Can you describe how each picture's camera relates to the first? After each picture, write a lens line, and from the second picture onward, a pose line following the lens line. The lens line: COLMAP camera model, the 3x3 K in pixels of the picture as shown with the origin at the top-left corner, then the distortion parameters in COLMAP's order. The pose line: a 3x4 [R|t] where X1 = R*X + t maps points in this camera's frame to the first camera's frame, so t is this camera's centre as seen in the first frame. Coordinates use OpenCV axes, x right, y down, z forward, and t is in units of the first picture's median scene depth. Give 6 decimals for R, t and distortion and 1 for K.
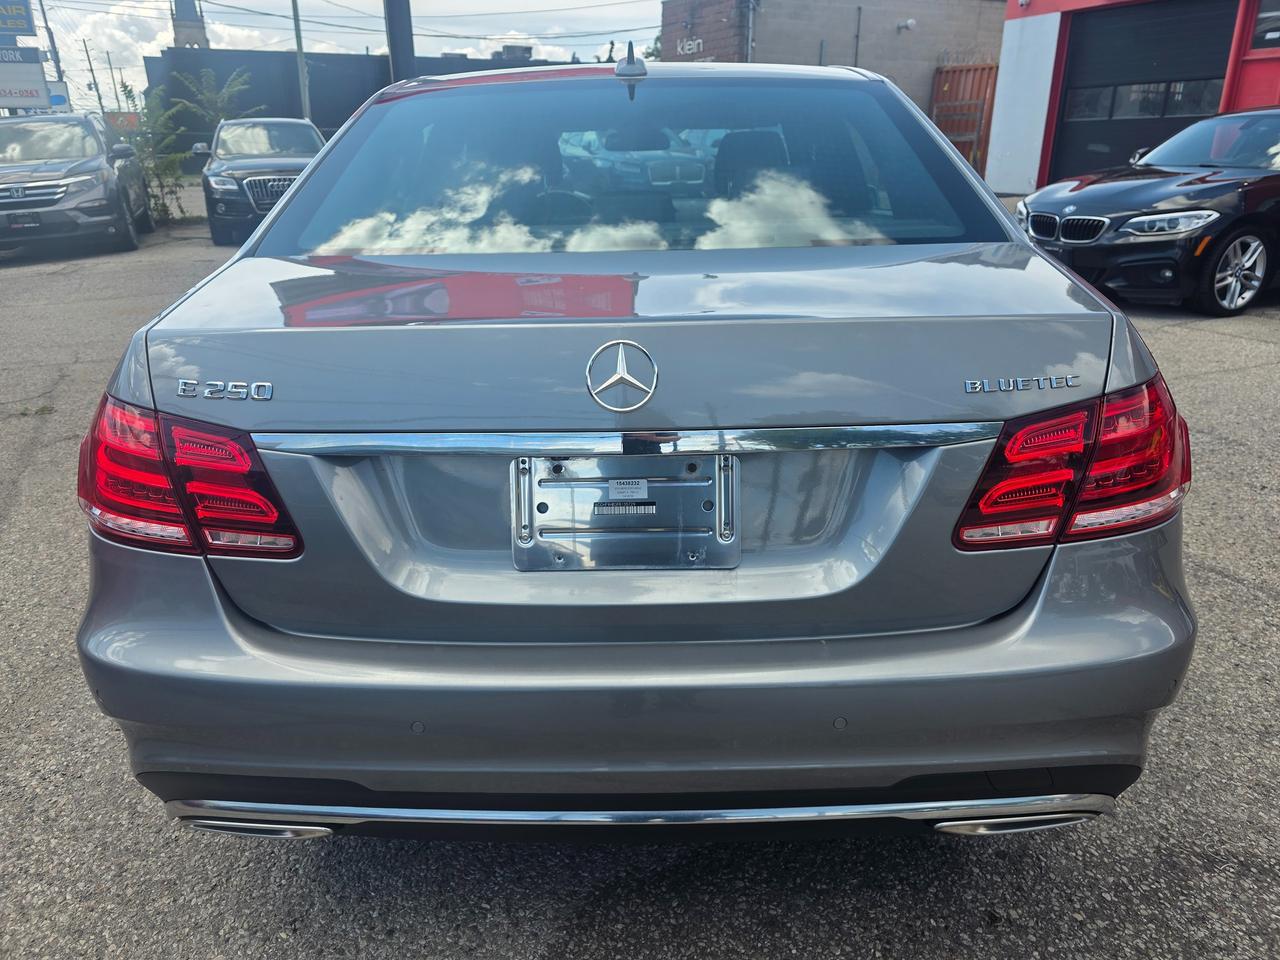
lens RADIAL K [[859.4, 0, 633.6], [0, 859.4, 478.6], [0, 0, 1]] dist [0.044444, -0.044598]
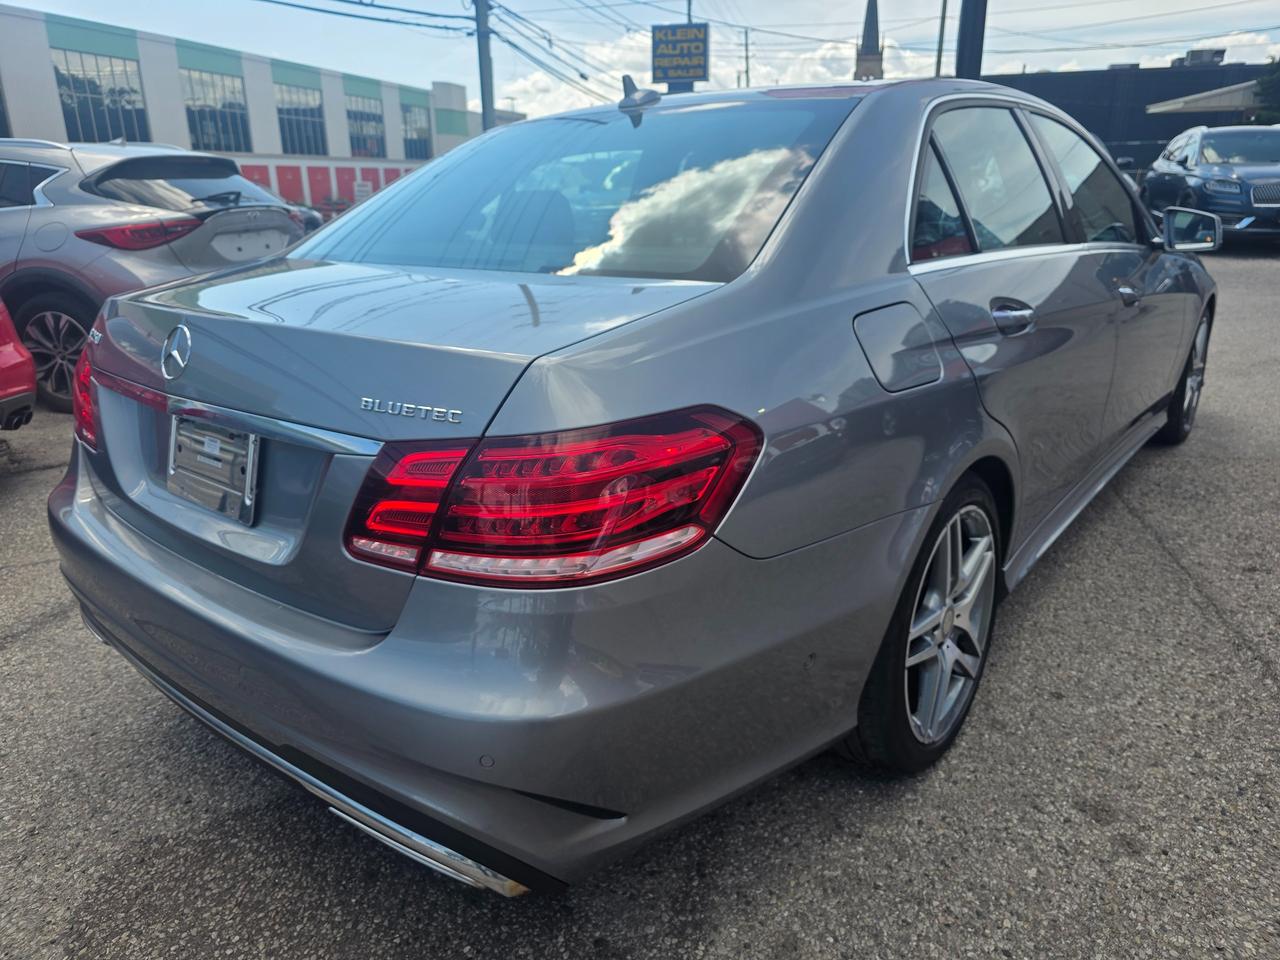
lens RADIAL K [[859.4, 0, 633.6], [0, 859.4, 478.6], [0, 0, 1]] dist [0.044444, -0.044598]
pose [[0.770131, 0.201844, -0.605109, 0.138819], [-0.214198, 0.975366, 0.052736, -0.015283], [0.600847, 0.089000, 0.794394, 0.038802]]
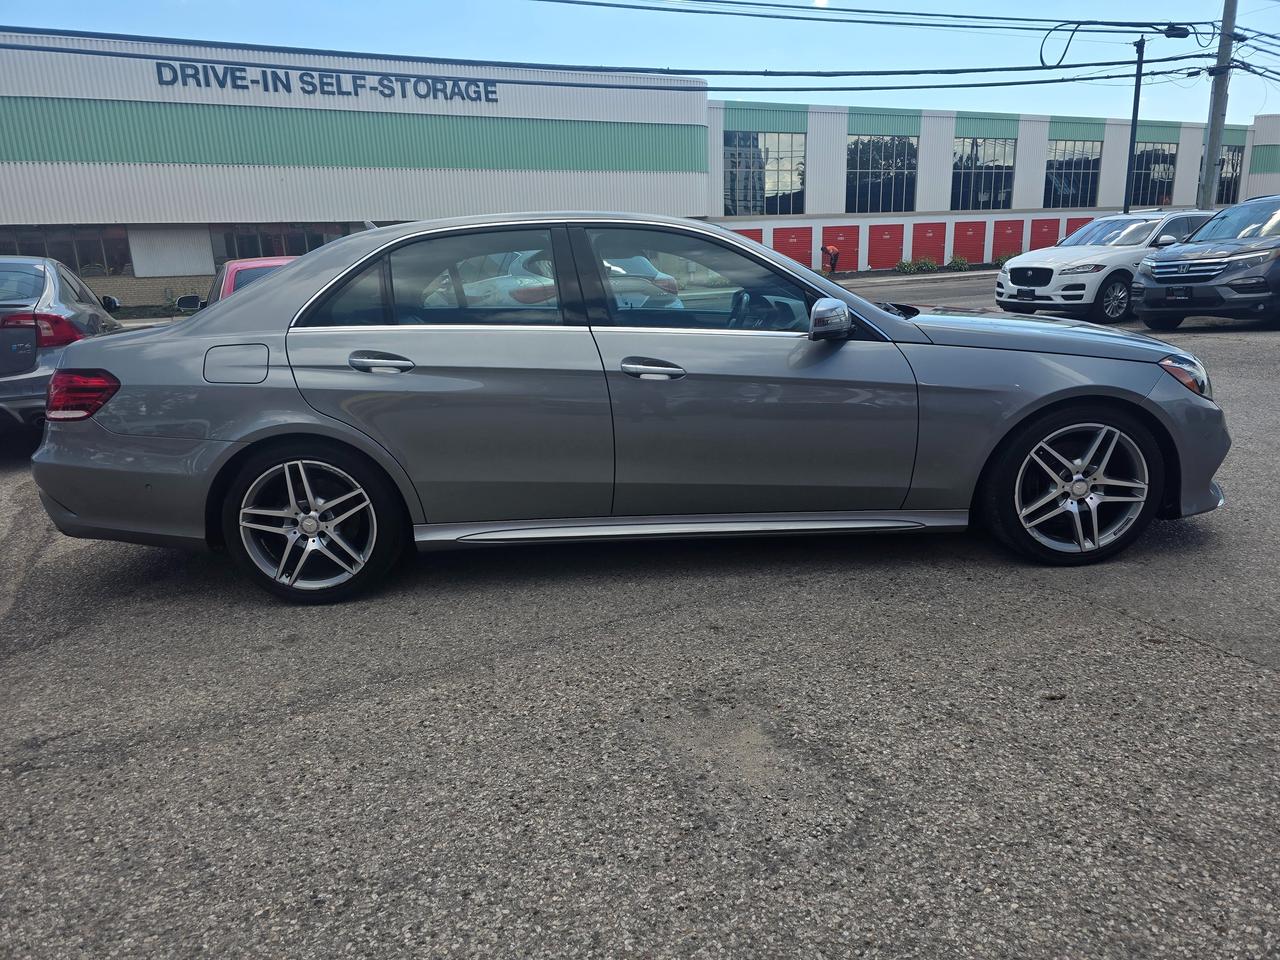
lens RADIAL K [[859.4, 0, 633.6], [0, 859.4, 478.6], [0, 0, 1]] dist [0.044444, -0.044598]
pose [[0.026912, 0.255360, -0.966471, 0.391394], [-0.316175, 0.919362, 0.234109, -0.118046], [0.948319, 0.299274, 0.105480, 0.293080]]
